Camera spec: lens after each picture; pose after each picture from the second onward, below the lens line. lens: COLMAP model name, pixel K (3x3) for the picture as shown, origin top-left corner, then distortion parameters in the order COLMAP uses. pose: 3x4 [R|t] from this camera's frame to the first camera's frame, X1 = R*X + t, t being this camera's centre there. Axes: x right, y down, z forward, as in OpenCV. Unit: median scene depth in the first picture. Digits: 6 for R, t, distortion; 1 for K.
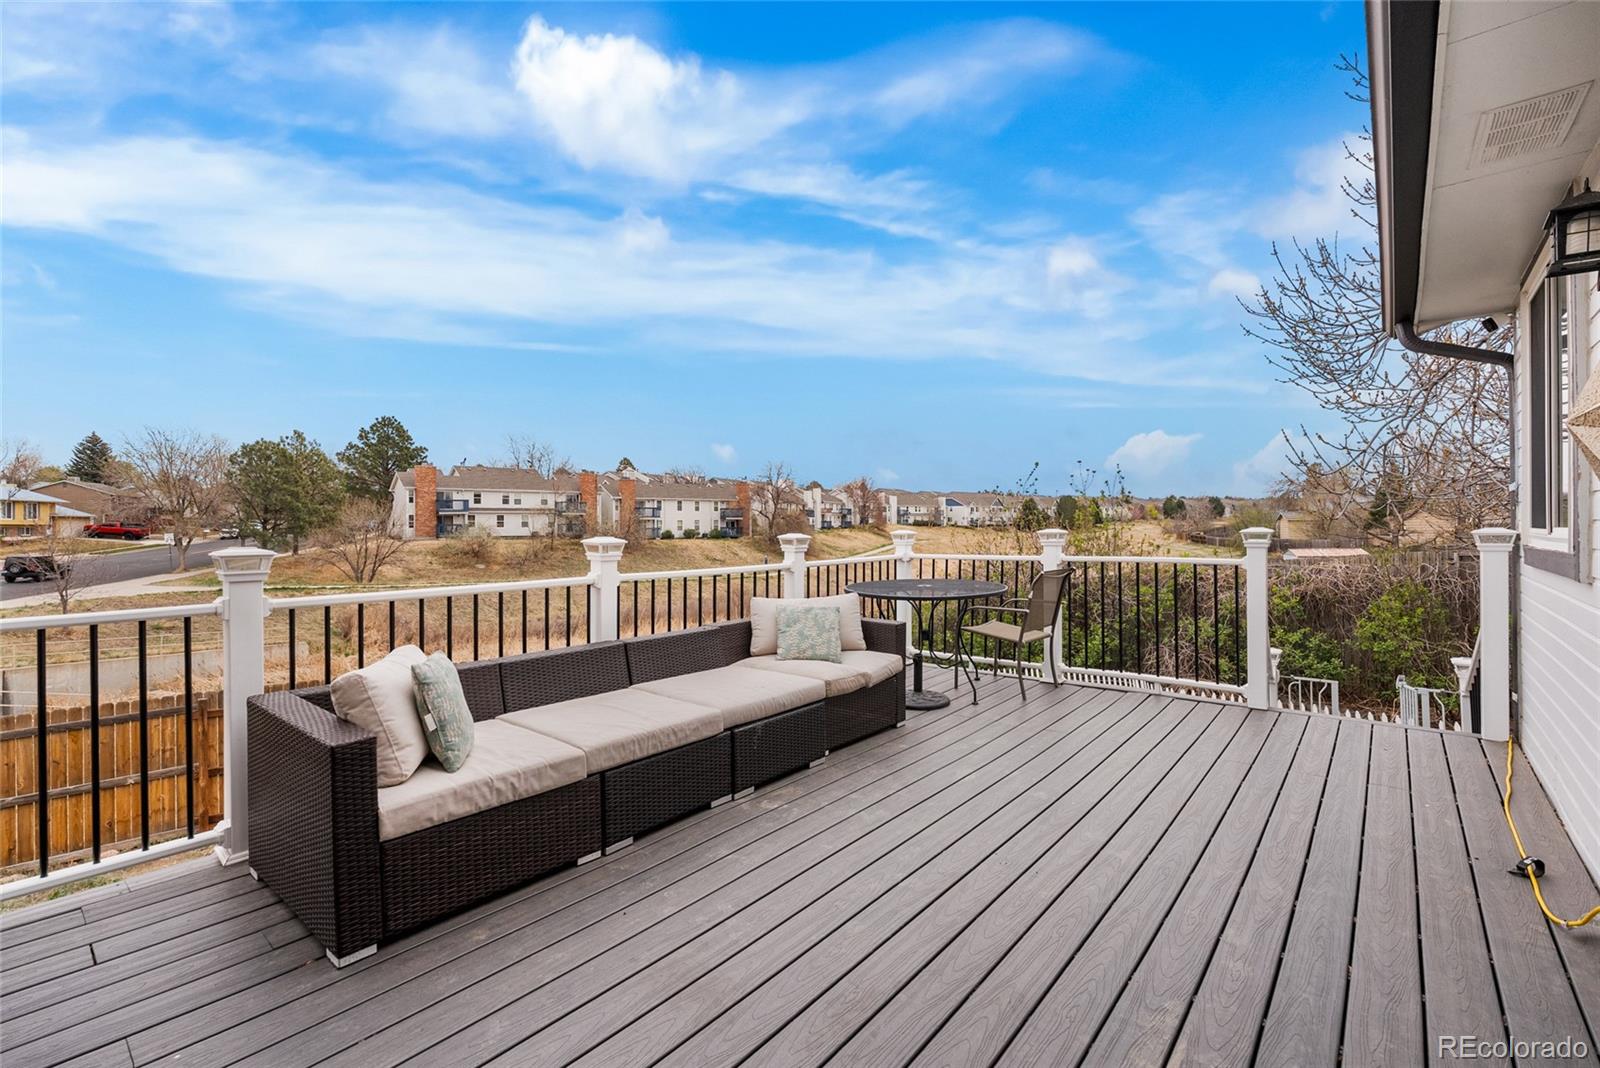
lens RADIAL K [[706.7, 0, 800.8], [0, 706.7, 523.7], [0, 0, 1]] dist [-0.001101, 0.000209]
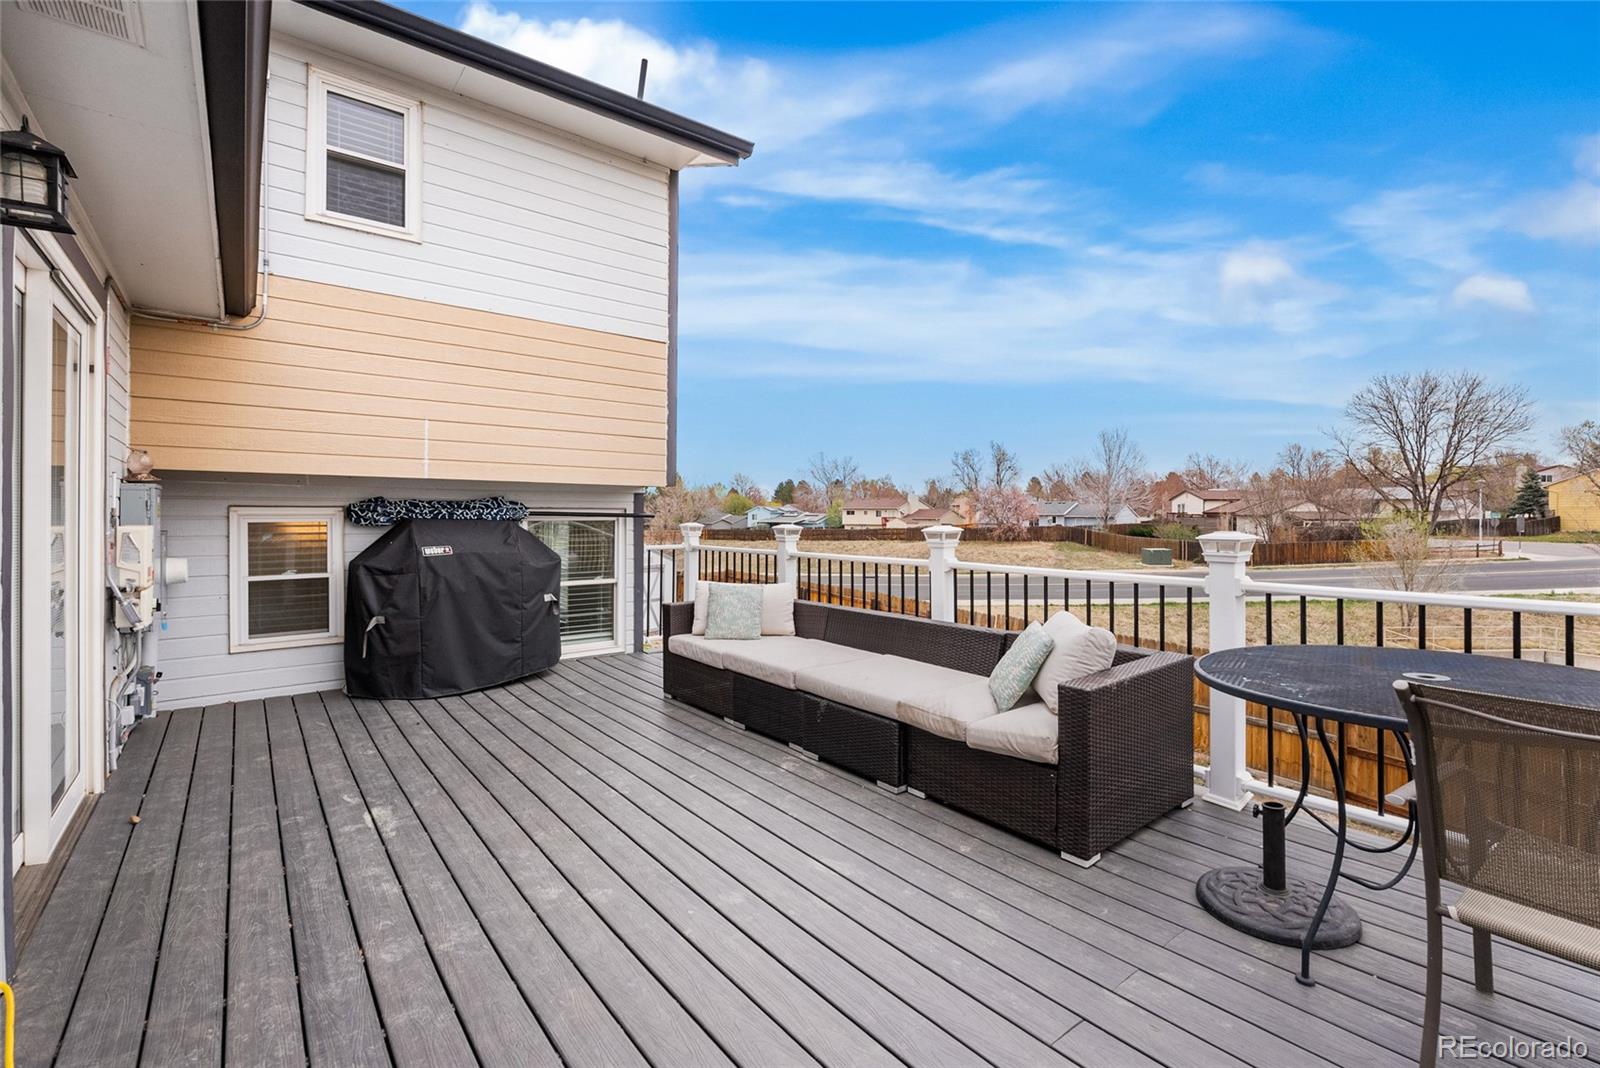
lens RADIAL K [[706.7, 0, 800.8], [0, 706.7, 523.7], [0, 0, 1]] dist [-0.001101, 0.000209]
pose [[-0.199310, 0.018725, -0.979758, 0.967547], [0.003198, 0.999825, 0.018458, -0.007009], [0.979931, 0.000545, -0.199334, 1.147582]]
